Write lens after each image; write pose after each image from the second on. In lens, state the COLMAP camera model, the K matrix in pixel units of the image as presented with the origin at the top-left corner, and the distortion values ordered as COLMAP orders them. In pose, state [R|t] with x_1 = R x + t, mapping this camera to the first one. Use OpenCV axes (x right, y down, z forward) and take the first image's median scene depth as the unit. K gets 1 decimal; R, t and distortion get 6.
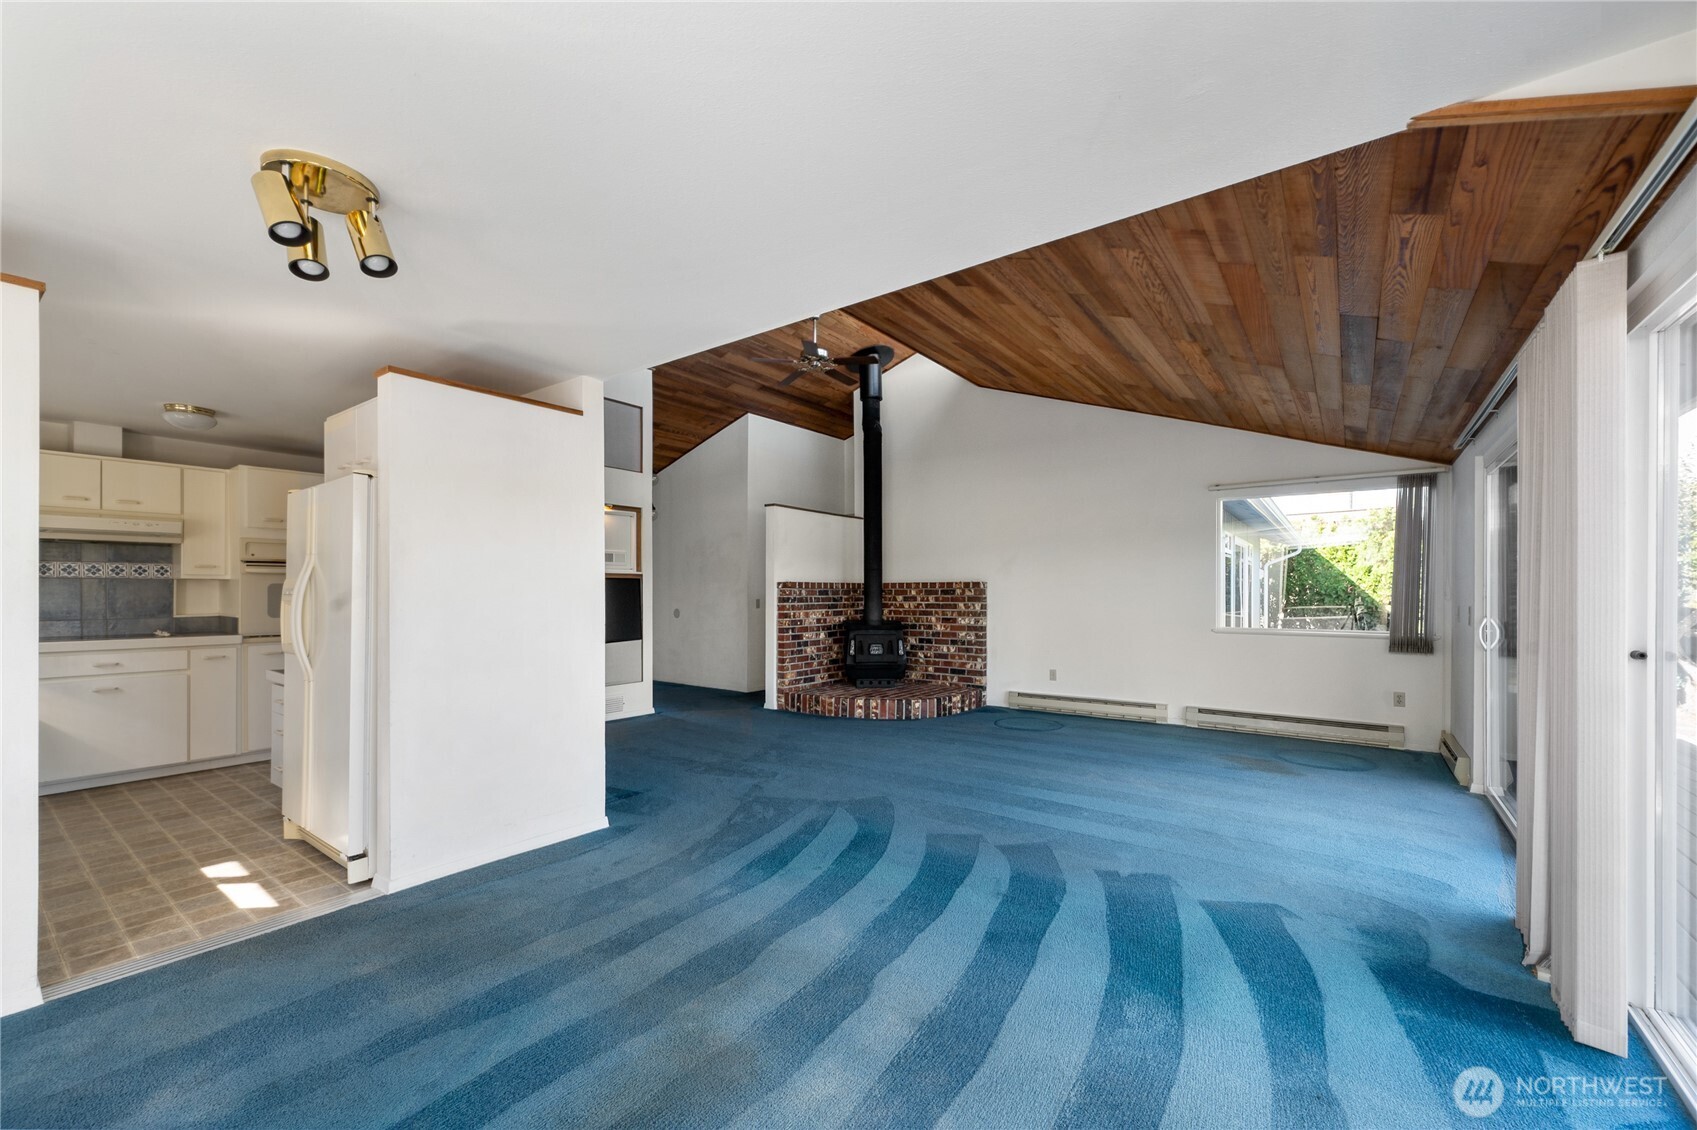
lens RADIAL K [[673.7, 0, 849.3], [0, 673.7, 583.7], [0, 0, 1]] dist [-0.000367, 0.000117]
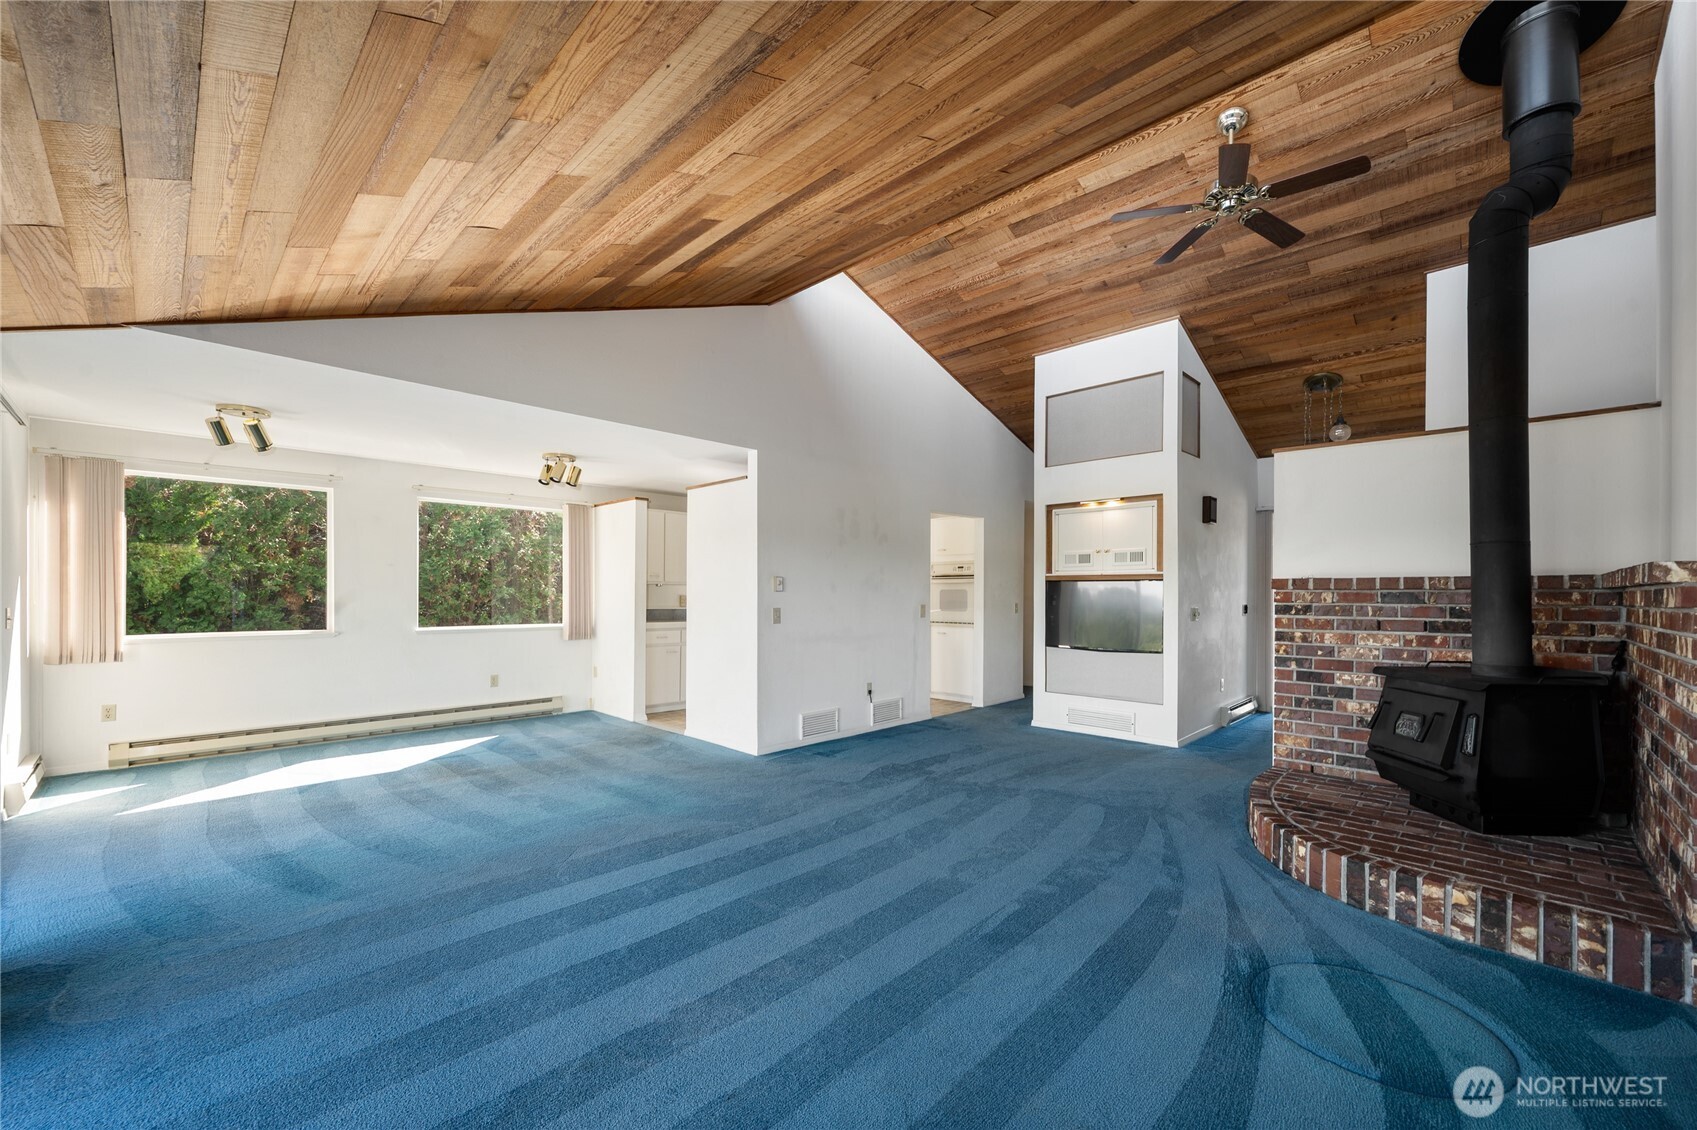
lens RADIAL K [[663.5, 0, 851.8], [0, 663.5, 595.2], [0, 0, 1]] dist [0.000582, 0.000049]
pose [[-0.126926, 0.003238, -0.991907, 0.516148], [0.014010, 0.999901, 0.001472, 0.005029], [0.991813, -0.013710, -0.126959, 0.685161]]
